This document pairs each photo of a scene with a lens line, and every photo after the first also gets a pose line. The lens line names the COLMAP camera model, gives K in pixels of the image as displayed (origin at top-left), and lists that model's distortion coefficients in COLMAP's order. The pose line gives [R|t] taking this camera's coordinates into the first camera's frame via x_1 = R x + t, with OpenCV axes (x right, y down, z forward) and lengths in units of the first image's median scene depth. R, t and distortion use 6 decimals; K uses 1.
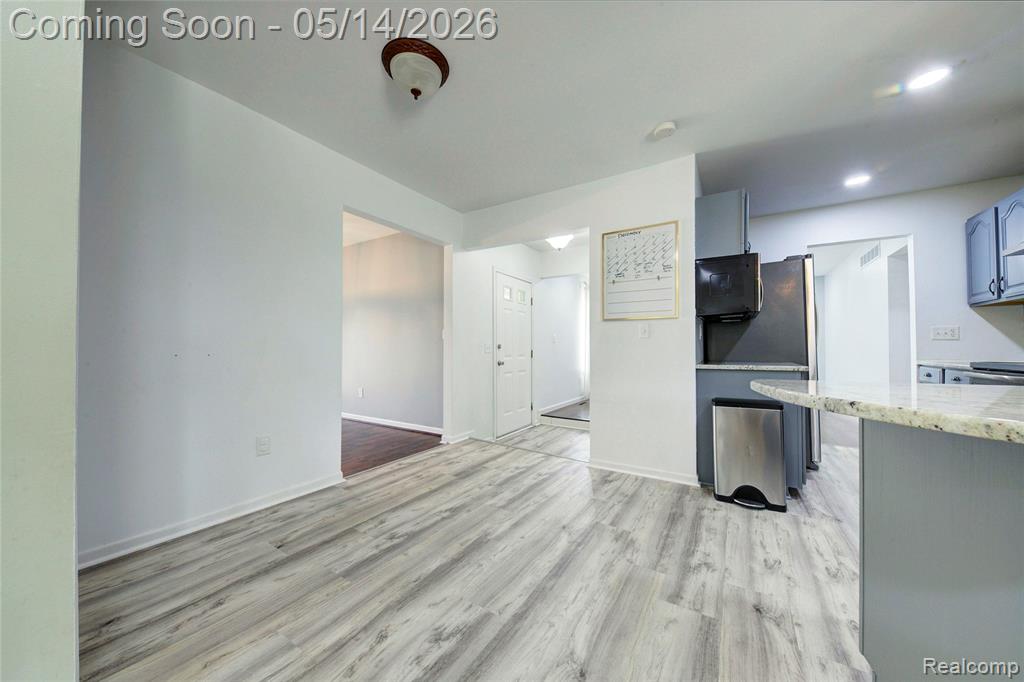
lens RADIAL K [[351.8, 0, 512.1], [0, 351.8, 344.7], [0, 0, 1]] dist [0.013534, -0.008074]
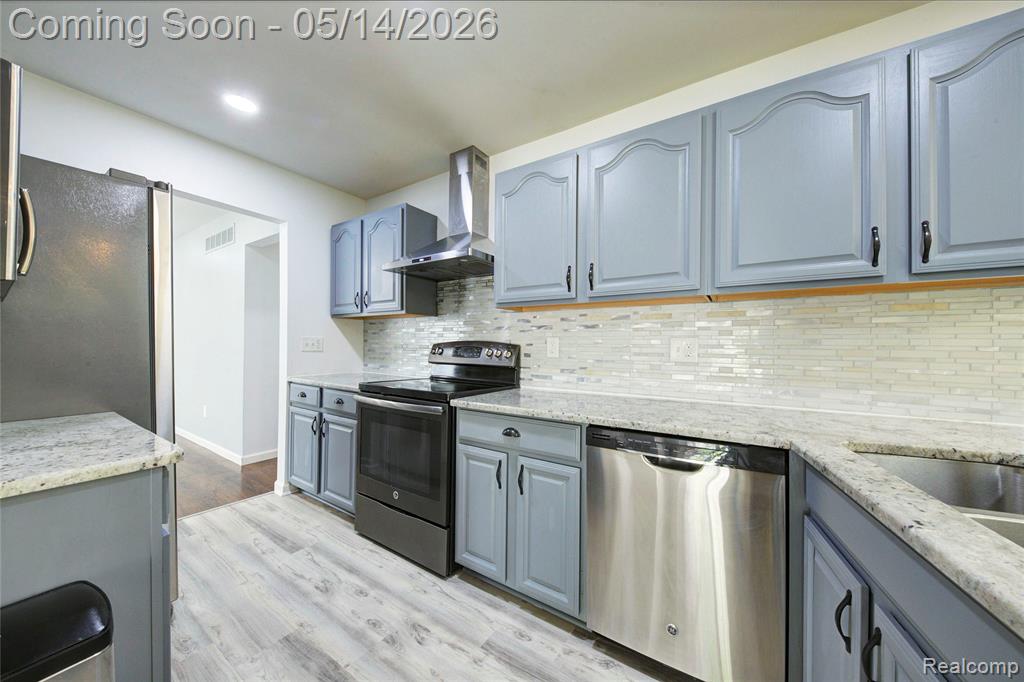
lens RADIAL K [[351.8, 0, 512.1], [0, 351.8, 344.7], [0, 0, 1]] dist [0.013534, -0.008074]
pose [[0.022379, 0.002676, 0.999746, 0.414807], [-0.024339, 0.999701, -0.002132, -0.050719], [-0.999453, -0.024285, 0.022438, 0.572261]]
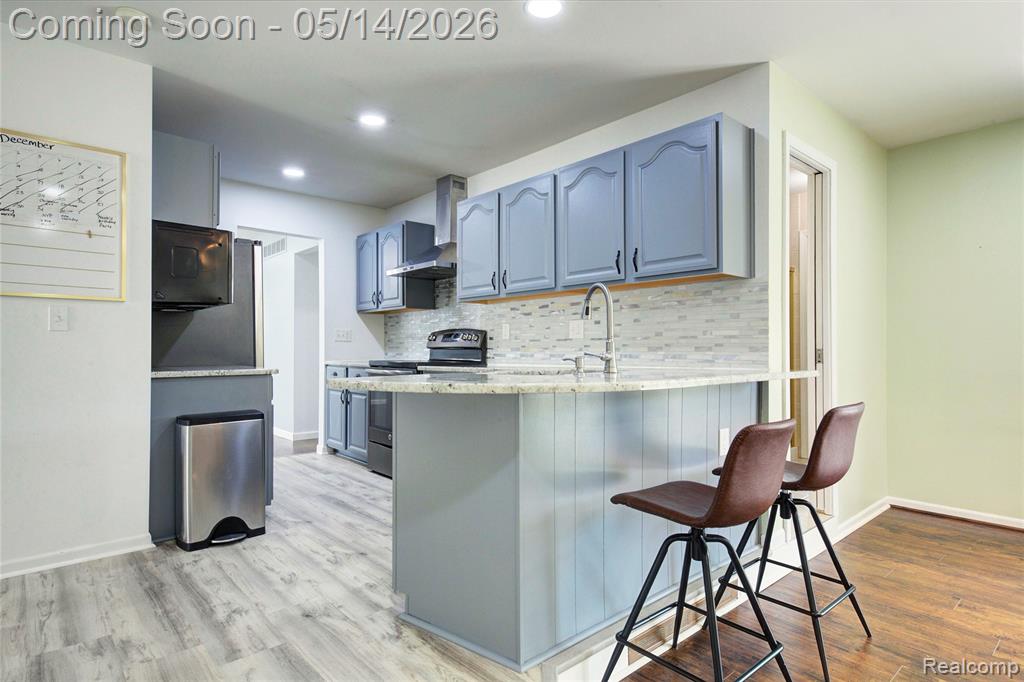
lens RADIAL K [[548.5, 0, 513.4], [0, 548.5, 345.2], [0, 0, 1]] dist [0.011135, -0.000252]
pose [[0.276641, 0.008525, 0.960936, -0.322497], [-0.012196, 0.999911, -0.005360, 0.001256], [-0.960896, -0.010237, 0.276720, 0.020213]]
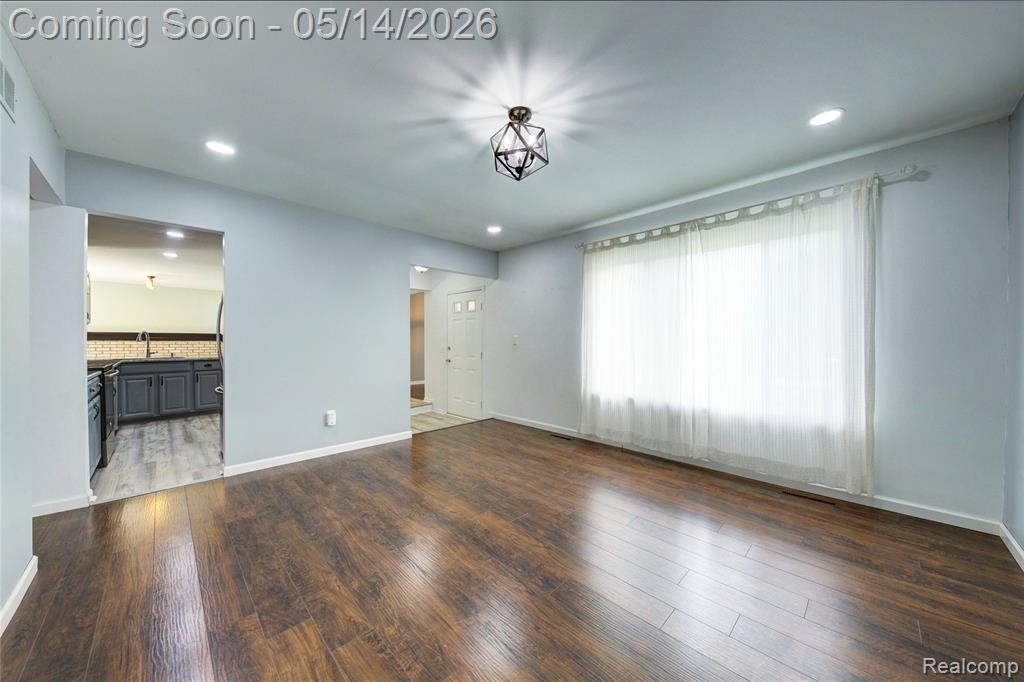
lens RADIAL K [[351.8, 0, 512.1], [0, 351.8, 344.7], [0, 0, 1]] dist [0.013534, -0.008074]
pose [[-0.223066, 0.010031, -0.974752, 2.119885], [0.011107, 0.999908, 0.007748, -0.027967], [0.974740, -0.009098, -0.223157, 2.616834]]
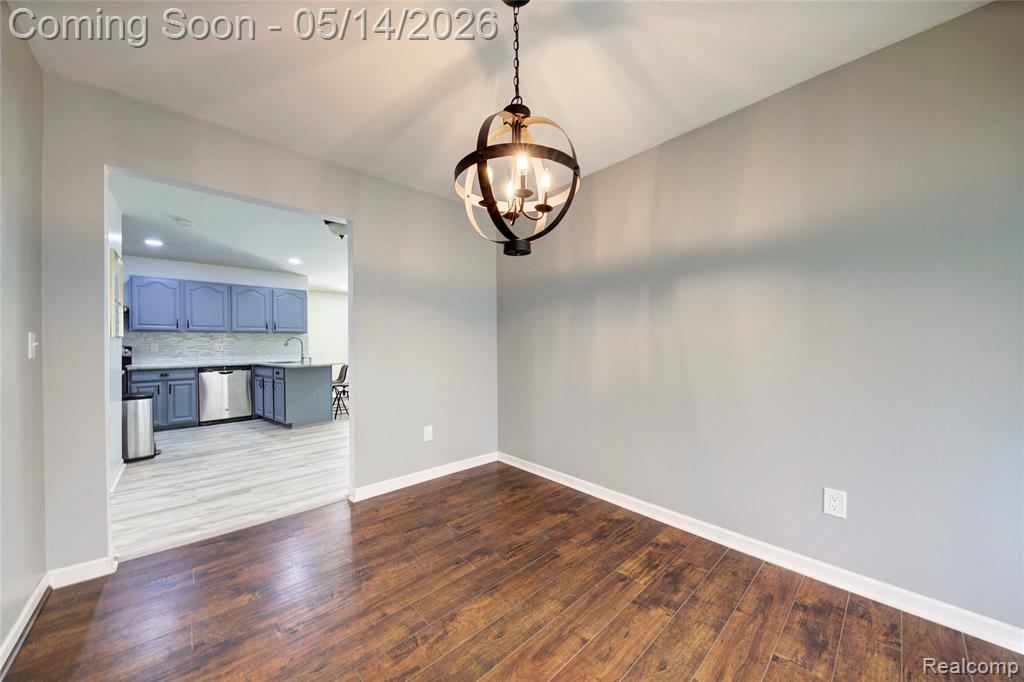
lens RADIAL K [[351.8, 0, 512.1], [0, 351.8, 344.7], [0, 0, 1]] dist [0.013534, -0.008074]
pose [[-0.965892, 0.004226, 0.258913, -1.231824], [0.001764, 0.999951, -0.009743, -0.040364], [-0.258941, -0.008954, -0.965852, 1.905646]]
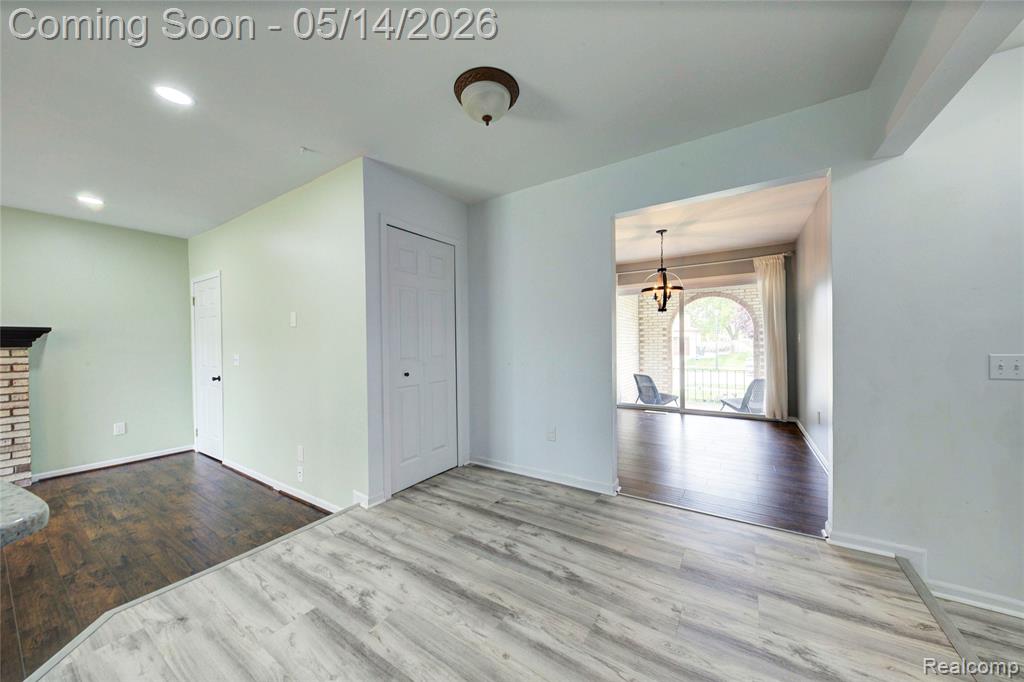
lens RADIAL K [[351.8, 0, 512.1], [0, 351.8, 344.7], [0, 0, 1]] dist [0.013534, -0.008074]
pose [[-0.011148, 0.005794, -0.999921, 0.519122], [0.023413, 0.999711, 0.005532, -0.048283], [0.999664, -0.023350, -0.011280, 0.746970]]
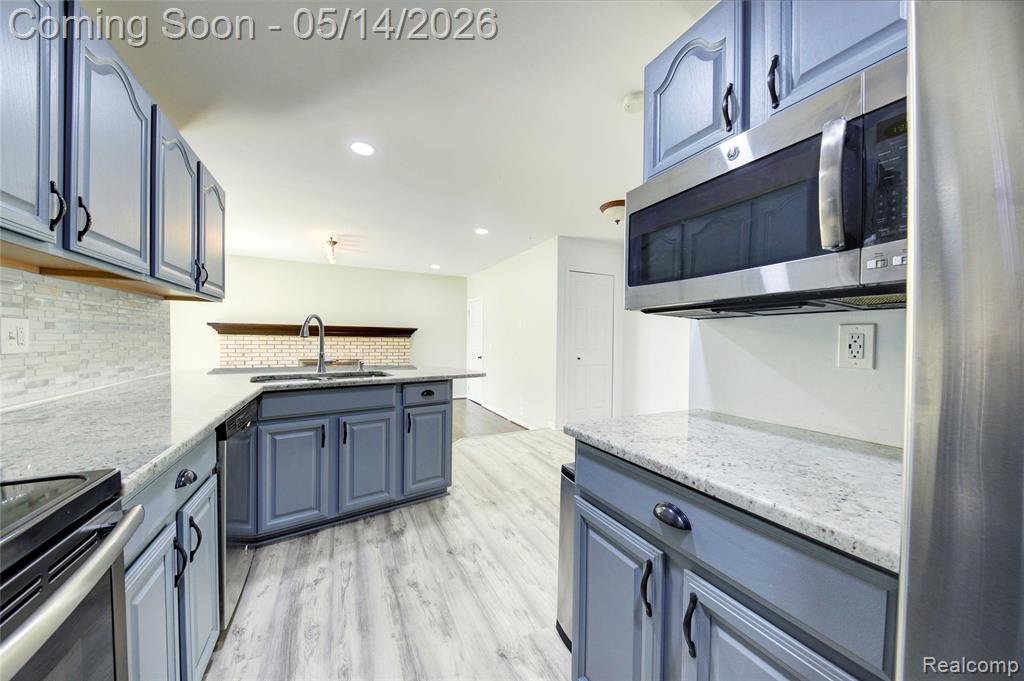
lens RADIAL K [[351.8, 0, 512.1], [0, 351.8, 344.2], [0, 0, 1]] dist [0.013534, -0.008074]
pose [[-0.526723, 0.004641, -0.850024, 1.144364], [-0.003733, 0.999963, 0.007773, -0.044972], [0.850029, 0.007267, -0.526686, 1.062787]]
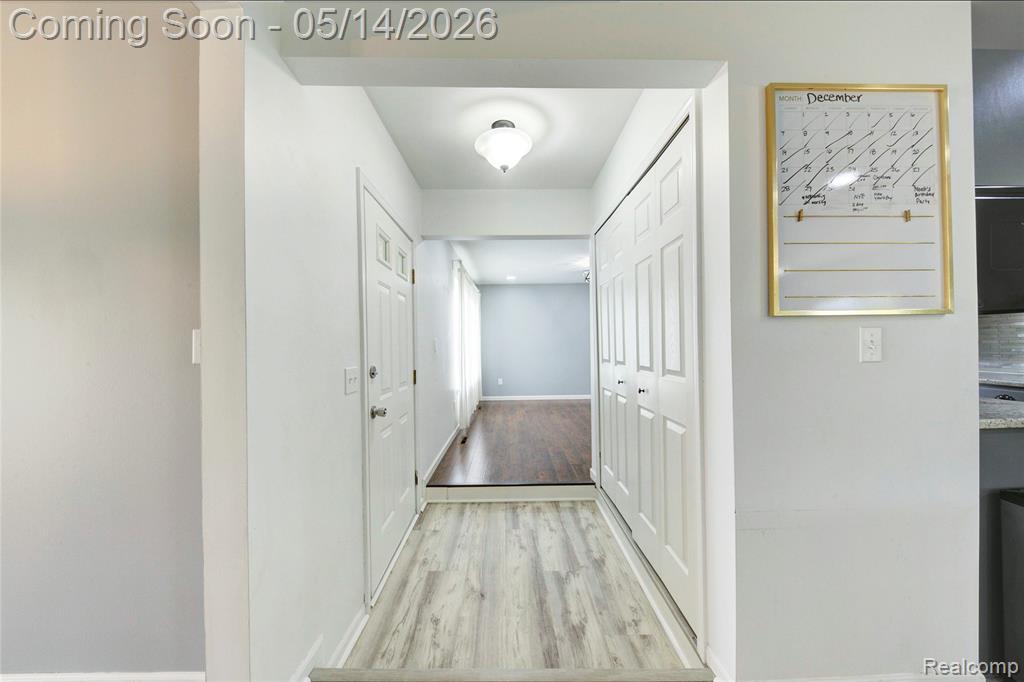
lens RADIAL K [[351.8, 0, 512.1], [0, 351.8, 344.7], [0, 0, 1]] dist [0.013534, -0.008074]
pose [[0.839973, -0.010096, 0.542534, -0.207924], [0.007514, 0.999947, 0.006975, -0.047600], [-0.542576, -0.001782, 0.840005, 0.954474]]
